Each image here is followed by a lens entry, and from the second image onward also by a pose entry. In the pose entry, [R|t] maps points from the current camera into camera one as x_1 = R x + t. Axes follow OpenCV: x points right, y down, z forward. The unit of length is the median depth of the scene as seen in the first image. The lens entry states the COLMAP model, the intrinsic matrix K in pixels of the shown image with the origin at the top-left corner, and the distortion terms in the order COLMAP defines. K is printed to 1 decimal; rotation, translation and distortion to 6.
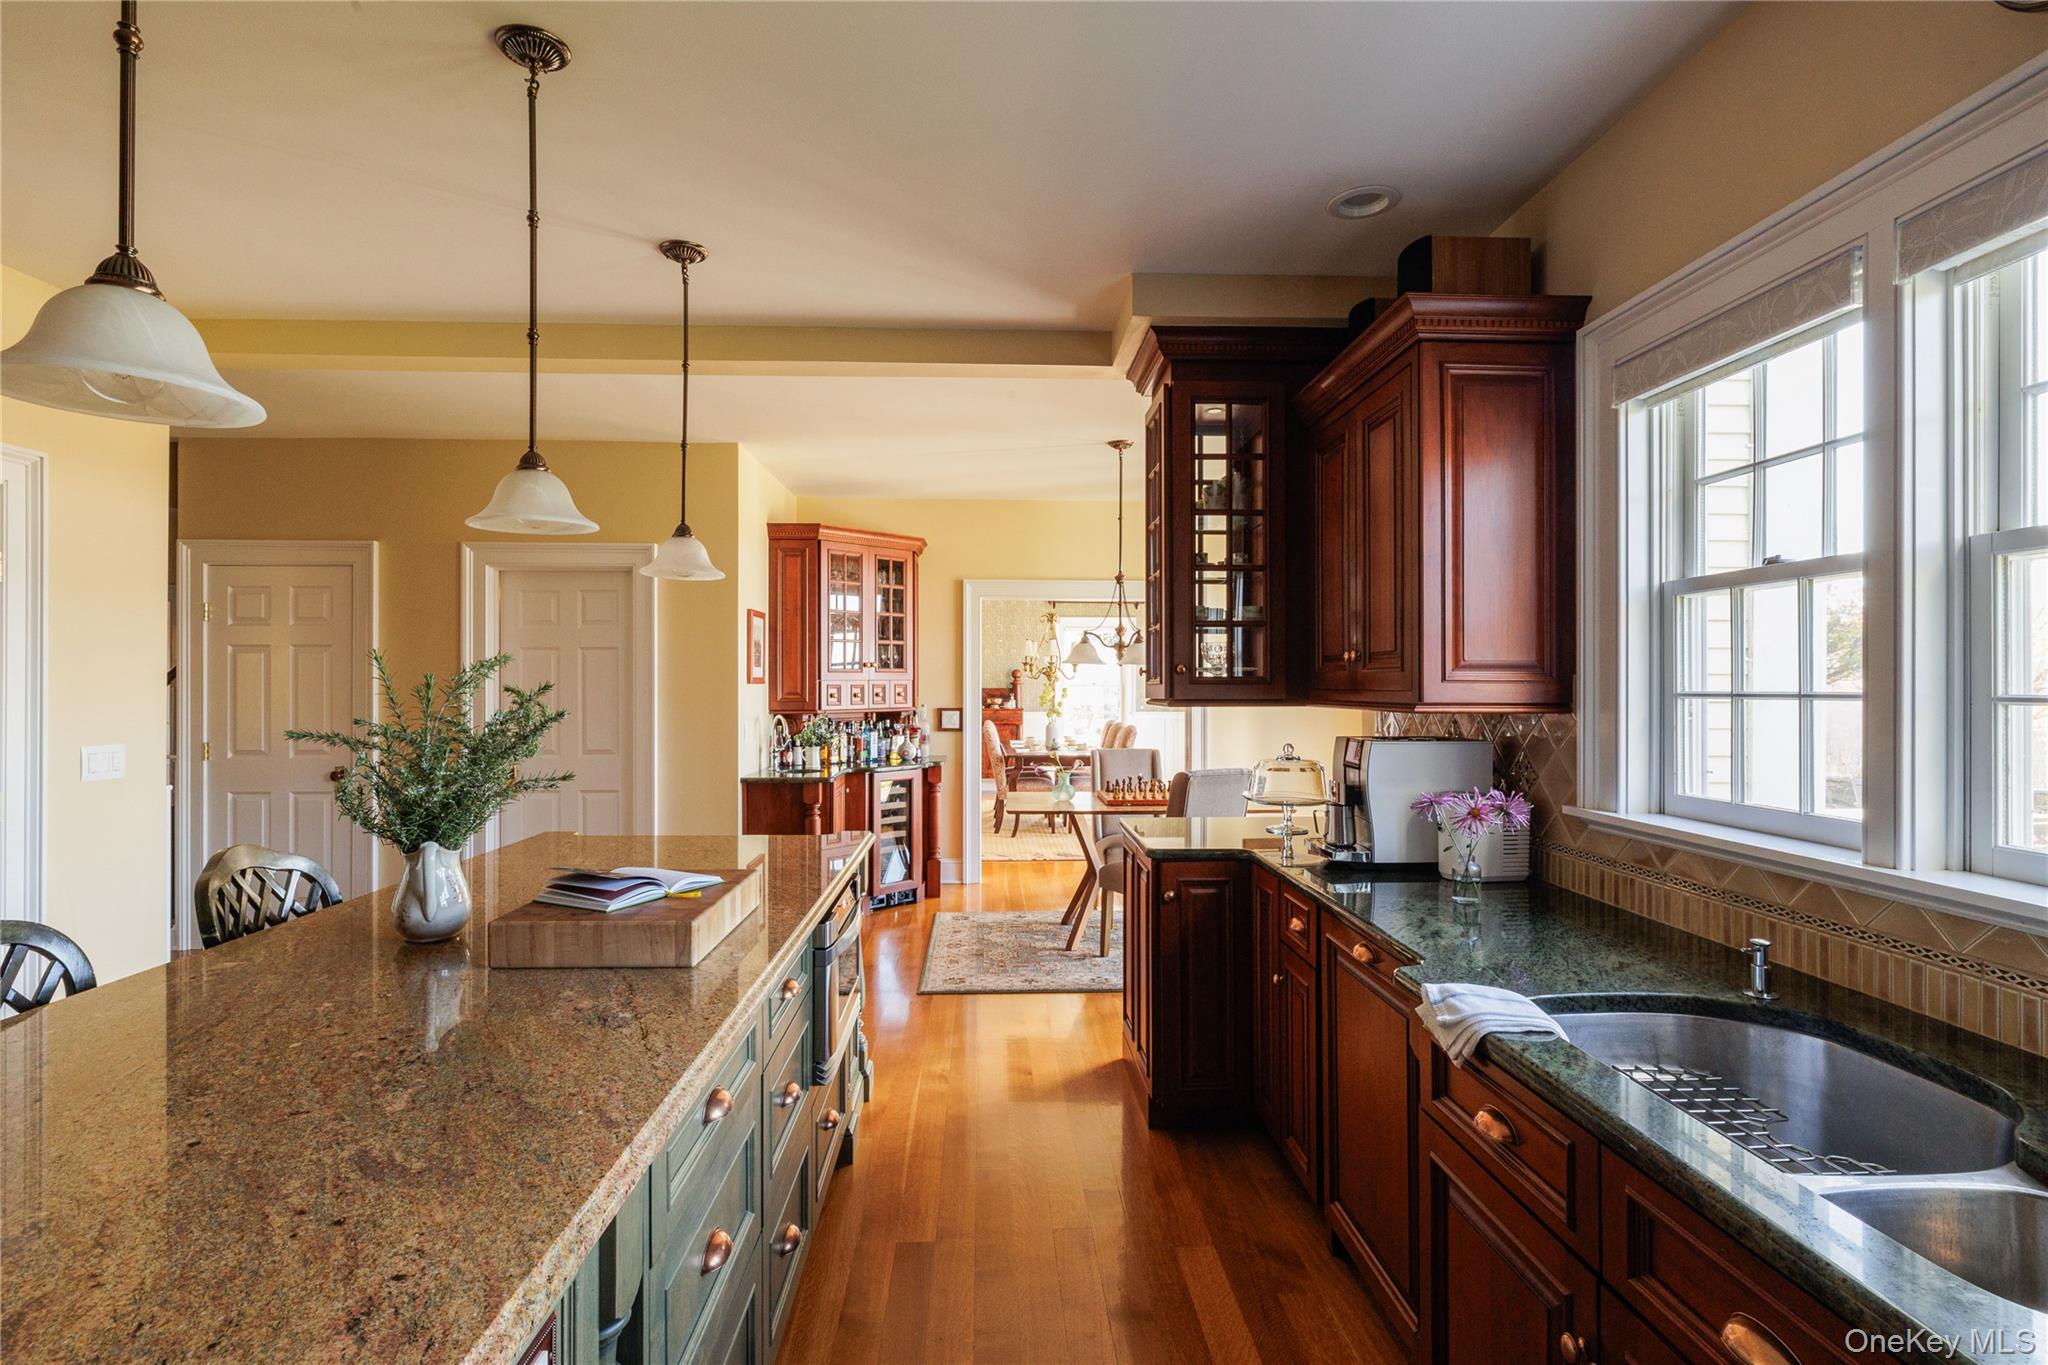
lens RADIAL K [[961.1, 0, 1024.0], [0, 961.1, 682.5], [0, 0, 1]] dist [-0.001050, -0.000090]
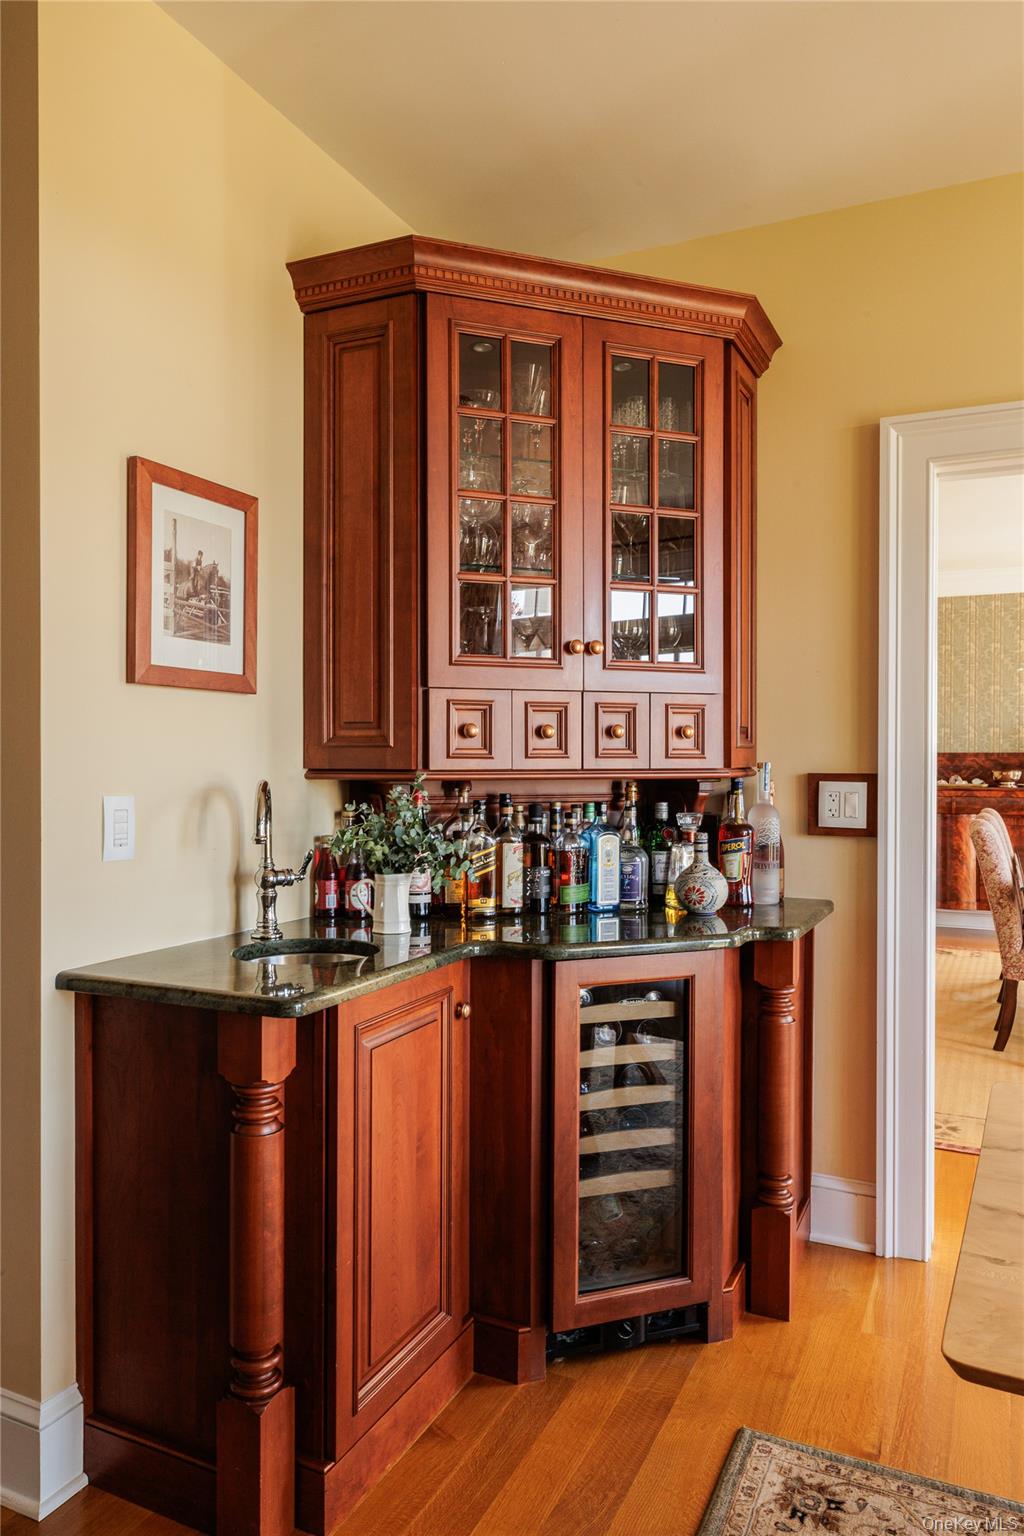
lens RADIAL K [[1033.7, 0, 512.0], [0, 1033.7, 768.0], [0, 0, 1]] dist [-0.005009, 0.000447]
pose [[0.882543, 0.006327, -0.470189, -0.002253], [-0.002869, 0.999963, 0.008071, 0.022970], [0.470223, -0.005774, 0.882529, 0.627655]]
